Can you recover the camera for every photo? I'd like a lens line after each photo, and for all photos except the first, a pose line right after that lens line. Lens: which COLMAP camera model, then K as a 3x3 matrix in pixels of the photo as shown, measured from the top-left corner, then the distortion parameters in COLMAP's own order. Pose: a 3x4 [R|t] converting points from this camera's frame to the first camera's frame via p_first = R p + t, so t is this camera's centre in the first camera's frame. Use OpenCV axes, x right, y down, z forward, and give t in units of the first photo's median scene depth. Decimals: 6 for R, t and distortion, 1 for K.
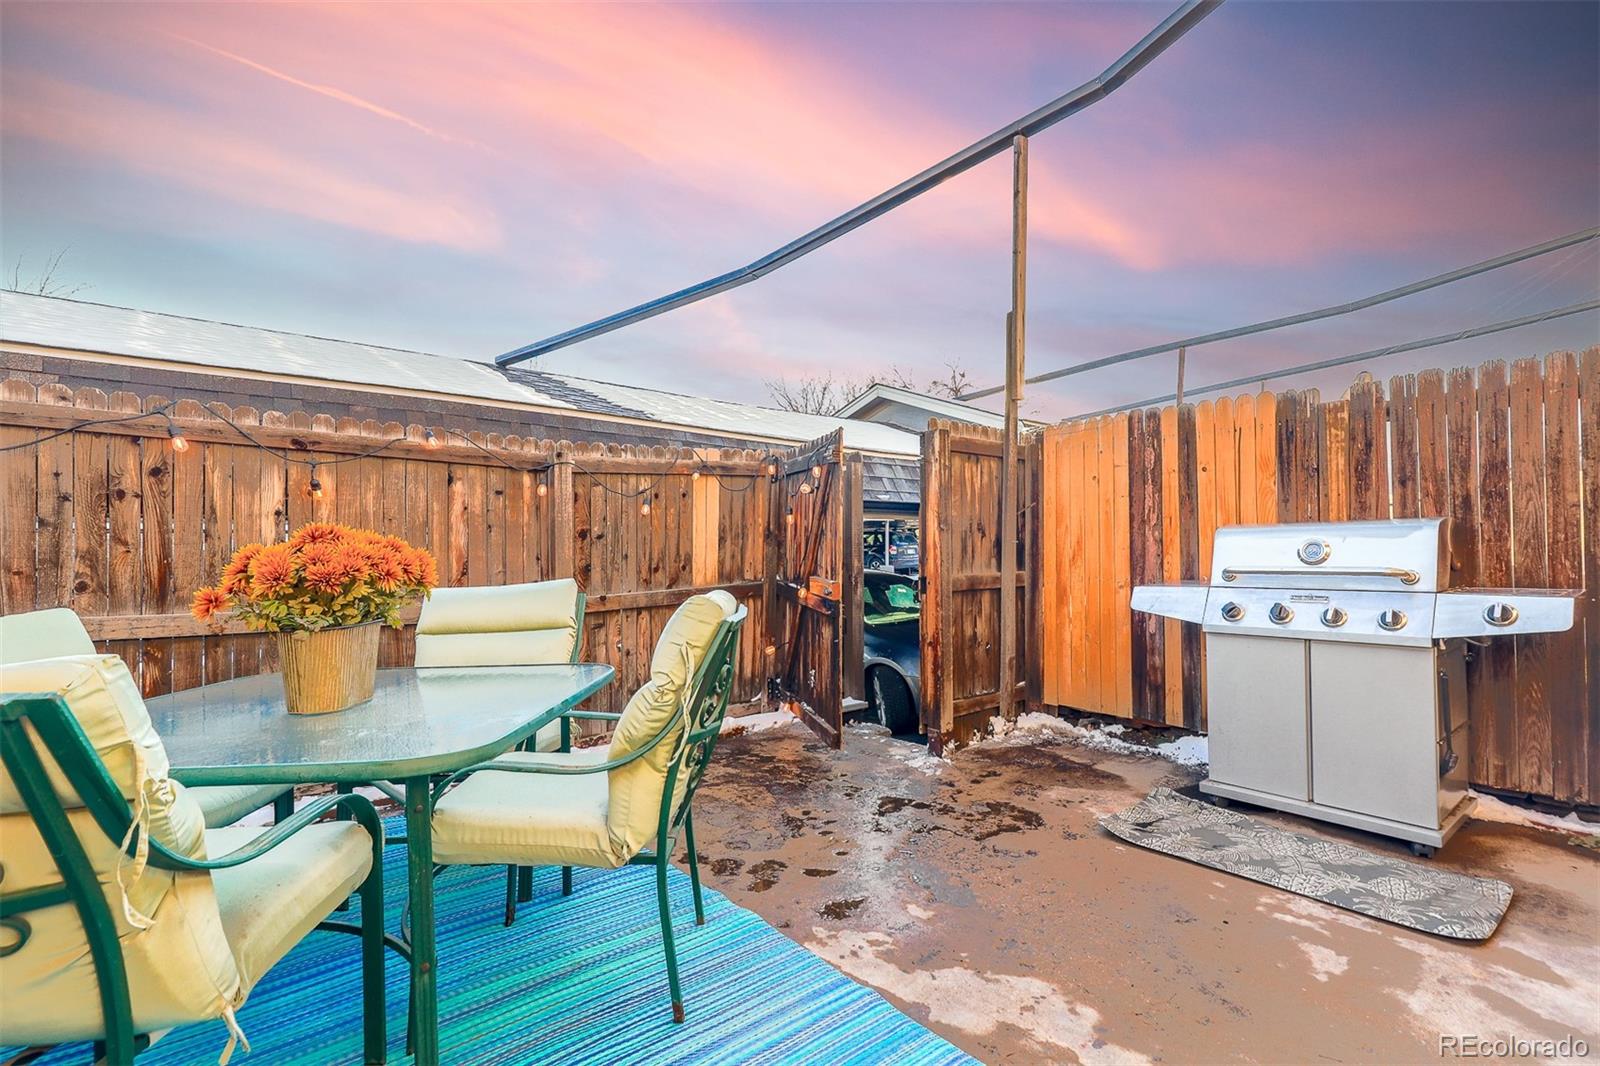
lens RADIAL K [[751.7, 0, 807.0], [0, 751.7, 537.9], [0, 0, 1]] dist [0.000201, 0.000074]
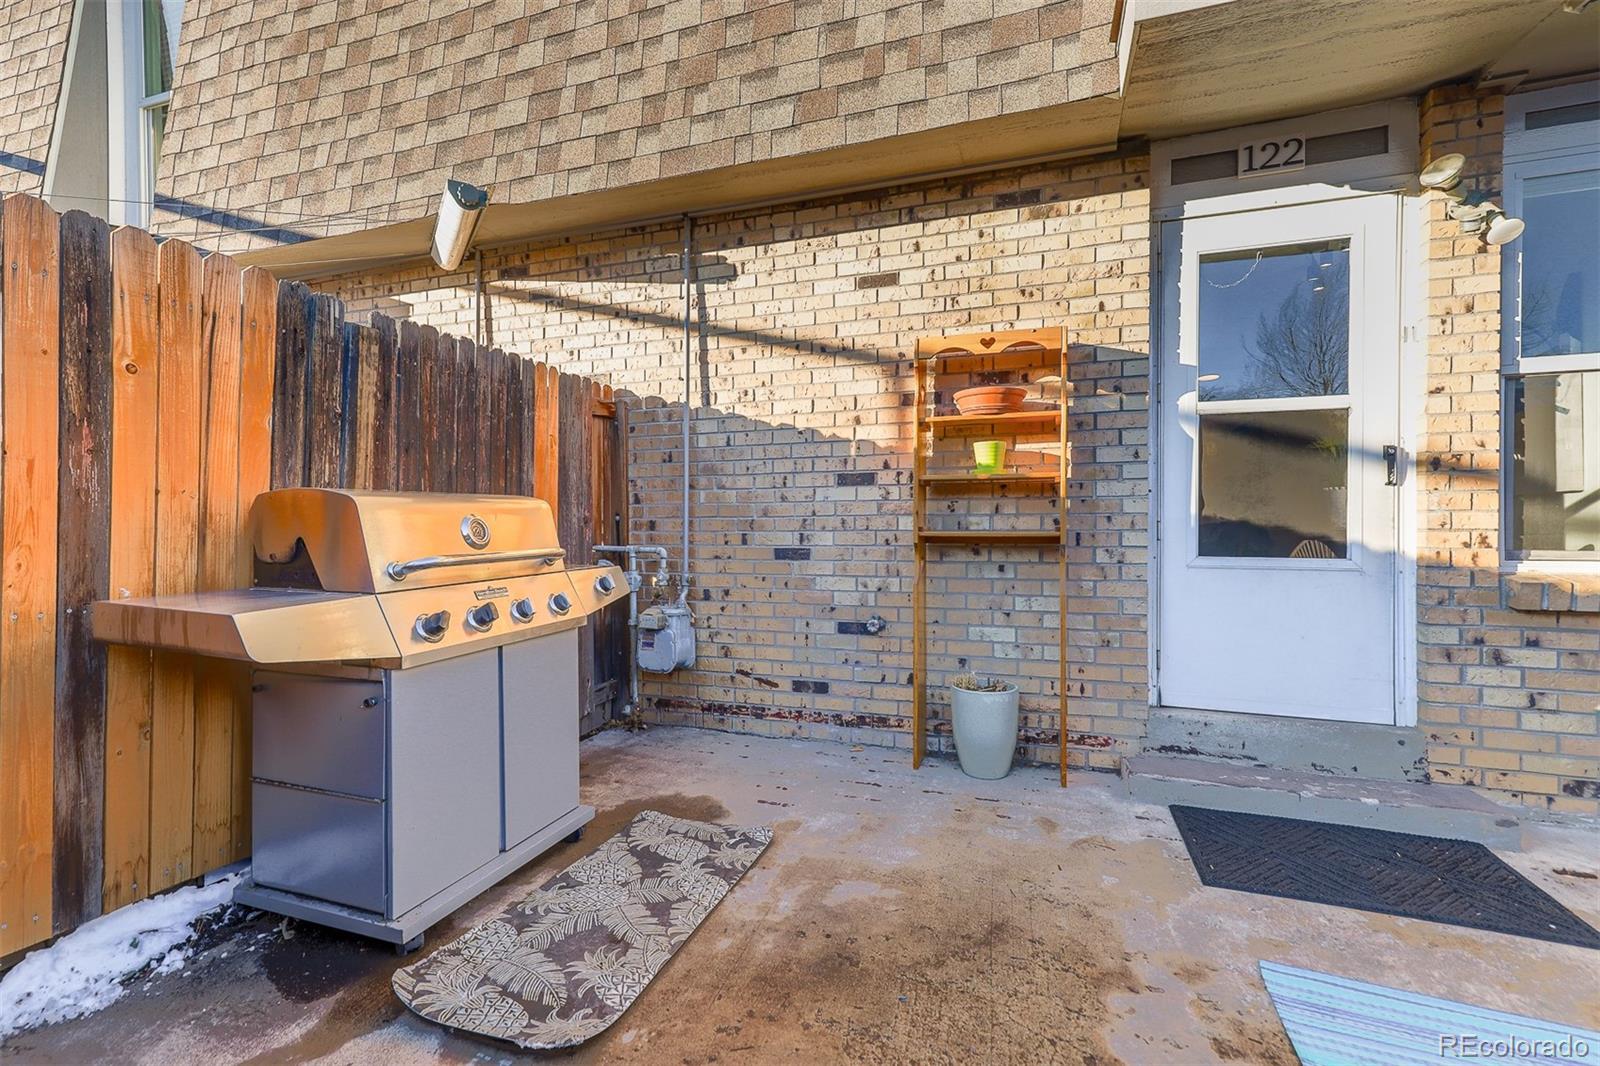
lens RADIAL K [[733.7, 0, 801.2], [0, 733.7, 521.9], [0, 0, 1]] dist [-0.000721, -0.000055]
pose [[-0.515724, 0.004803, 0.856741, -0.121169], [0.002051, 0.999988, -0.004371, 0.012081], [-0.856752, -0.000497, -0.515728, 0.989799]]
